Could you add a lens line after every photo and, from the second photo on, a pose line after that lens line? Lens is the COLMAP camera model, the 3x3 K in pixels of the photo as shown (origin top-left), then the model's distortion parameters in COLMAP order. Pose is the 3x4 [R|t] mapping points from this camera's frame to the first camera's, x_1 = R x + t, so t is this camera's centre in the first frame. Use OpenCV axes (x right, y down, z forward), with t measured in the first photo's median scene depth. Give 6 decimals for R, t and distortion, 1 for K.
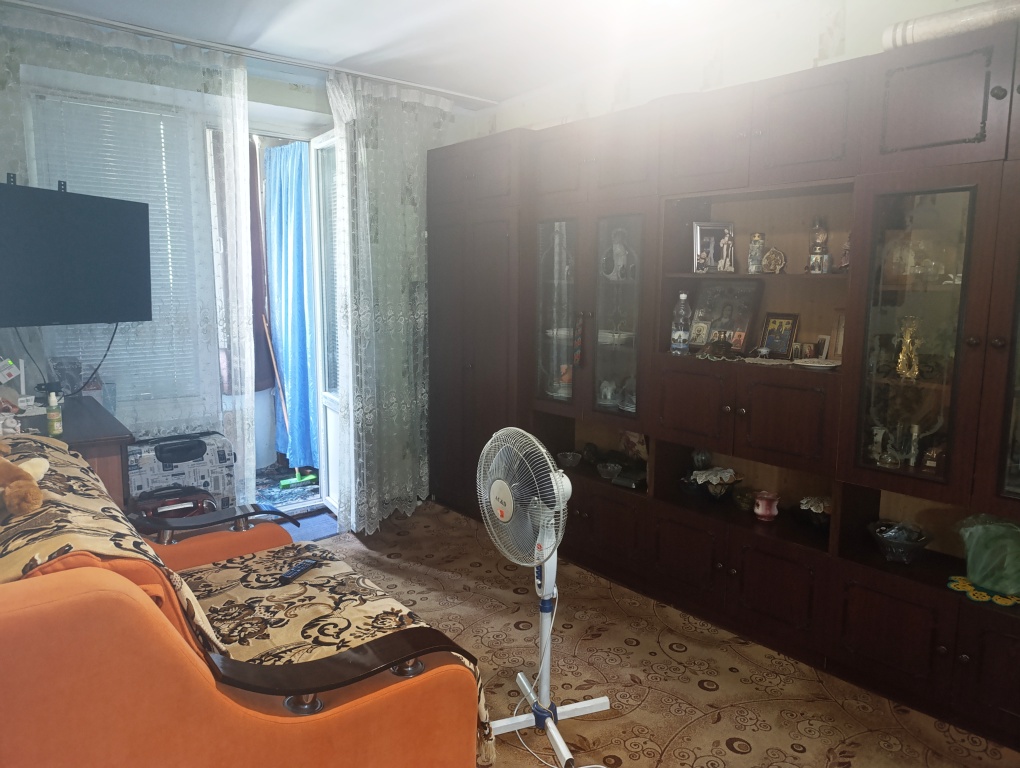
lens RADIAL K [[698.0, 0, 510.0], [0, 698.0, 384.0], [0, 0, 1]] dist [0.049940, -0.064212]
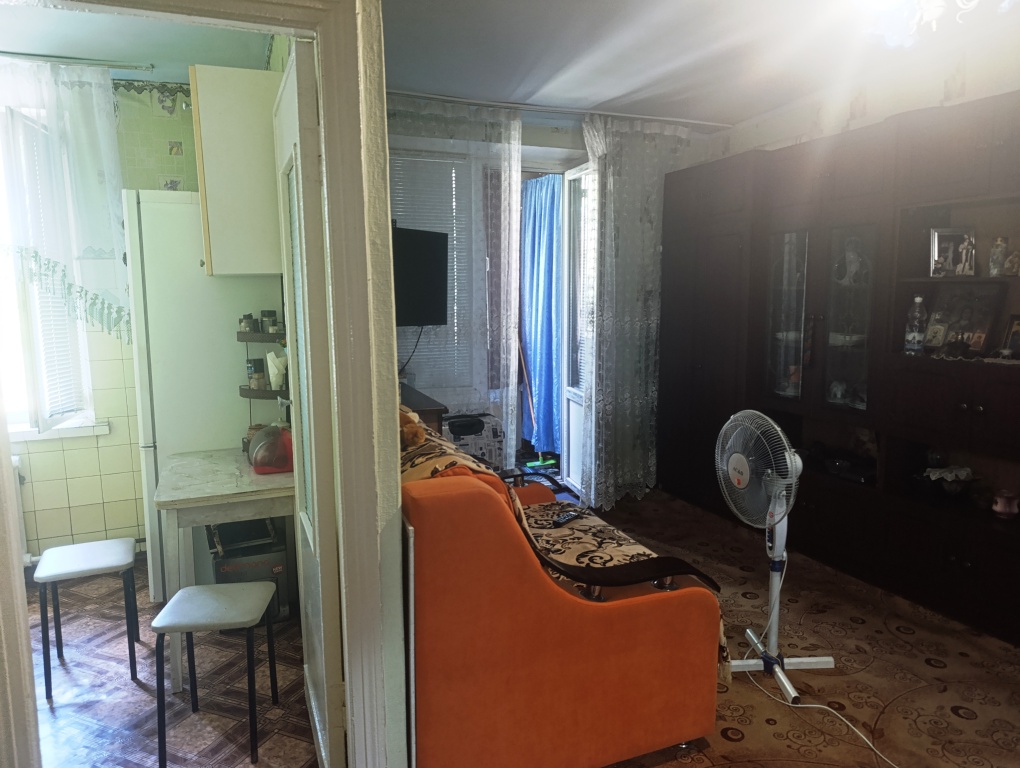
lens RADIAL K [[693.0, 0, 511.9], [0, 693.0, 381.1], [0, 0, 1]] dist [0.038398, -0.037964]
pose [[0.956688, 0.023148, -0.290192, -0.029218], [-0.028802, 0.999469, -0.015227, 0.030449], [0.289686, 0.022925, 0.956847, -0.176544]]
